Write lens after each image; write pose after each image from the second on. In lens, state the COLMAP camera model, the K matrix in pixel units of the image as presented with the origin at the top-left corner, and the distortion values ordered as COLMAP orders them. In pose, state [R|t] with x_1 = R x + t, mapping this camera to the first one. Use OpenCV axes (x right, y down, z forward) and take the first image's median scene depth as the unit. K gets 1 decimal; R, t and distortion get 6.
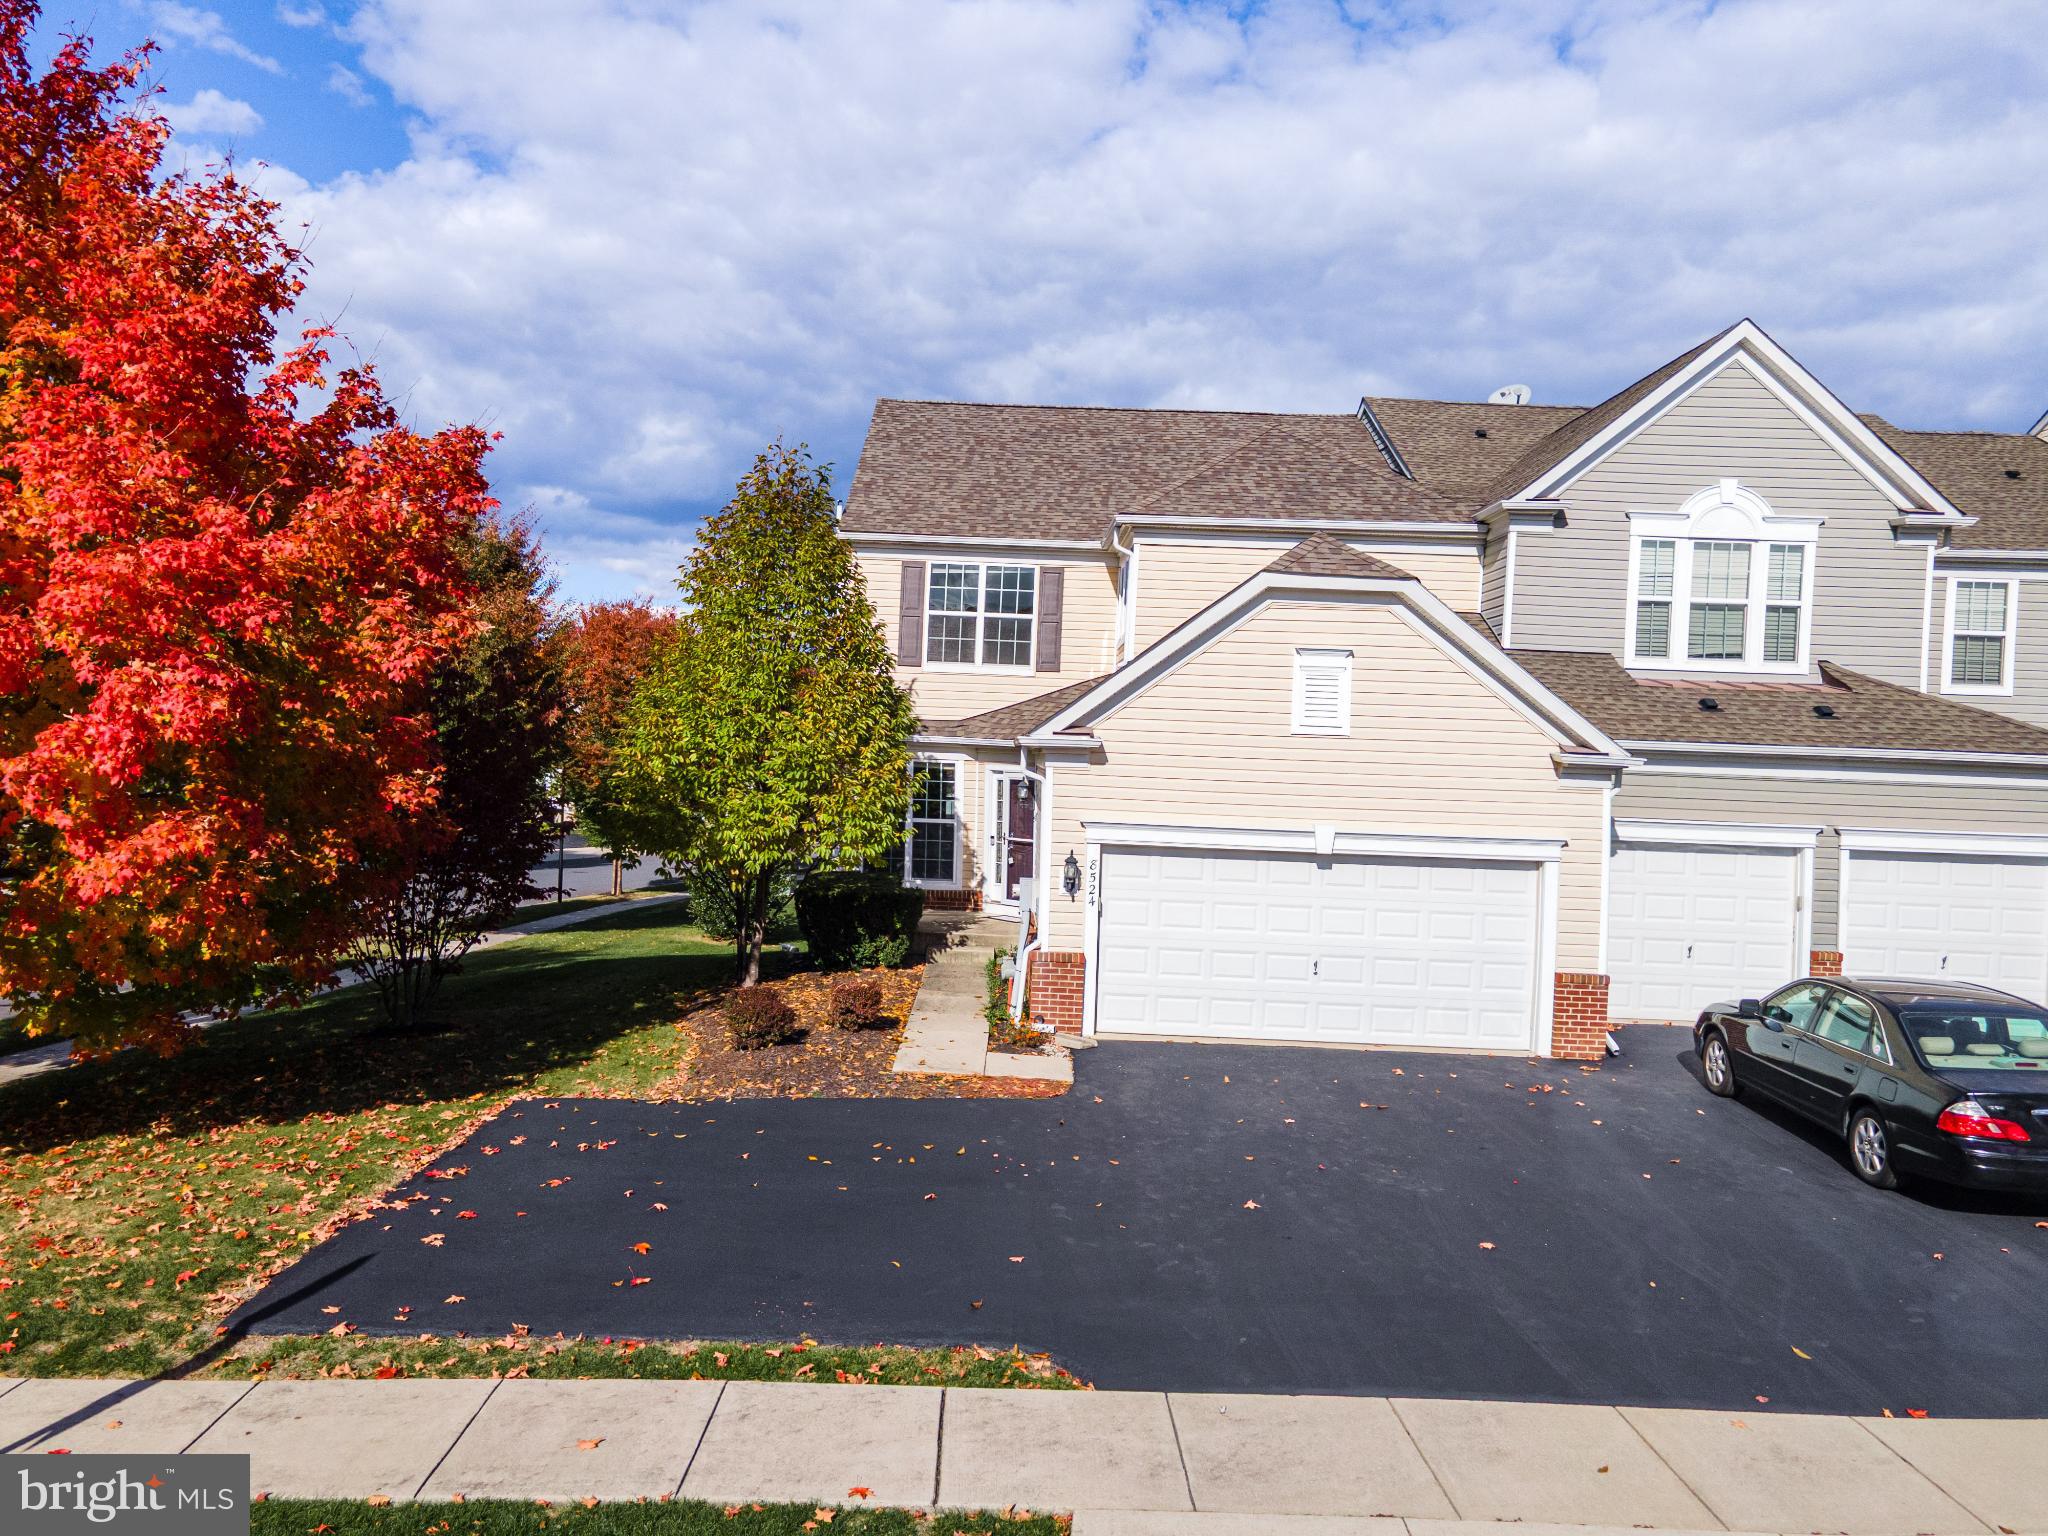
lens RADIAL K [[1464.3, 0, 1024.0], [0, 1464.3, 768.0], [0, 0, 1]] dist [0.039661, 0.008007]
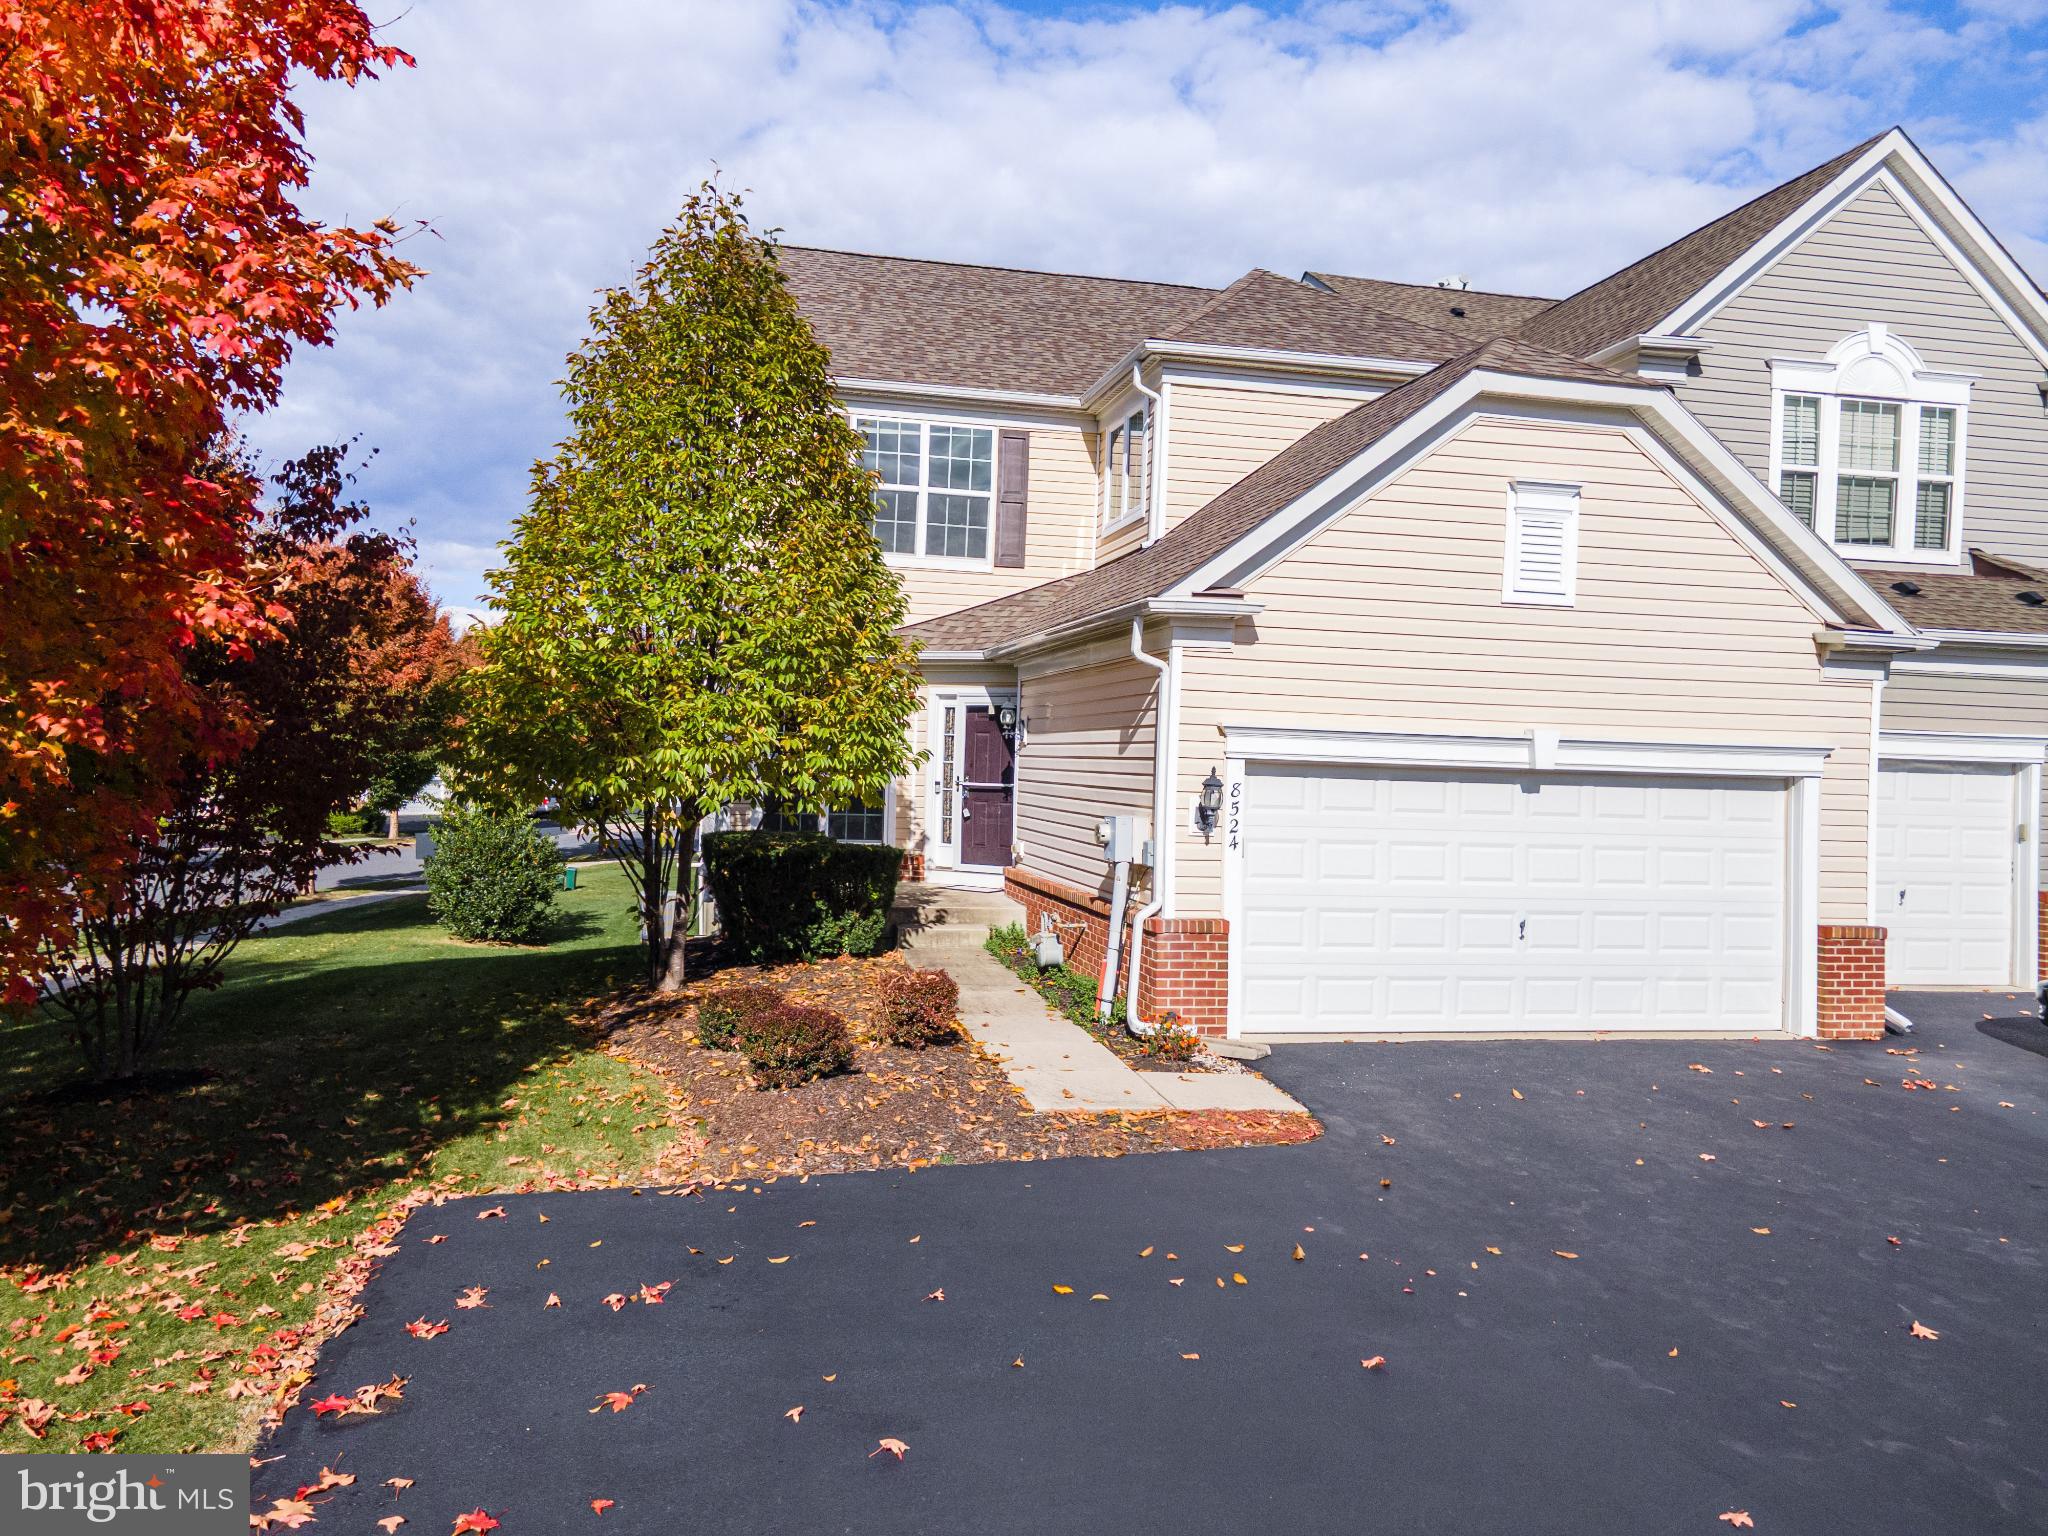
lens RADIAL K [[1464.3, 0, 1024.0], [0, 1464.3, 768.0], [0, 0, 1]] dist [0.039661, 0.008007]
pose [[0.976872, -0.009168, 0.213628, -0.188666], [0.008841, 0.999958, 0.002485, 0.050519], [-0.213642, -0.000538, 0.976912, 0.330220]]
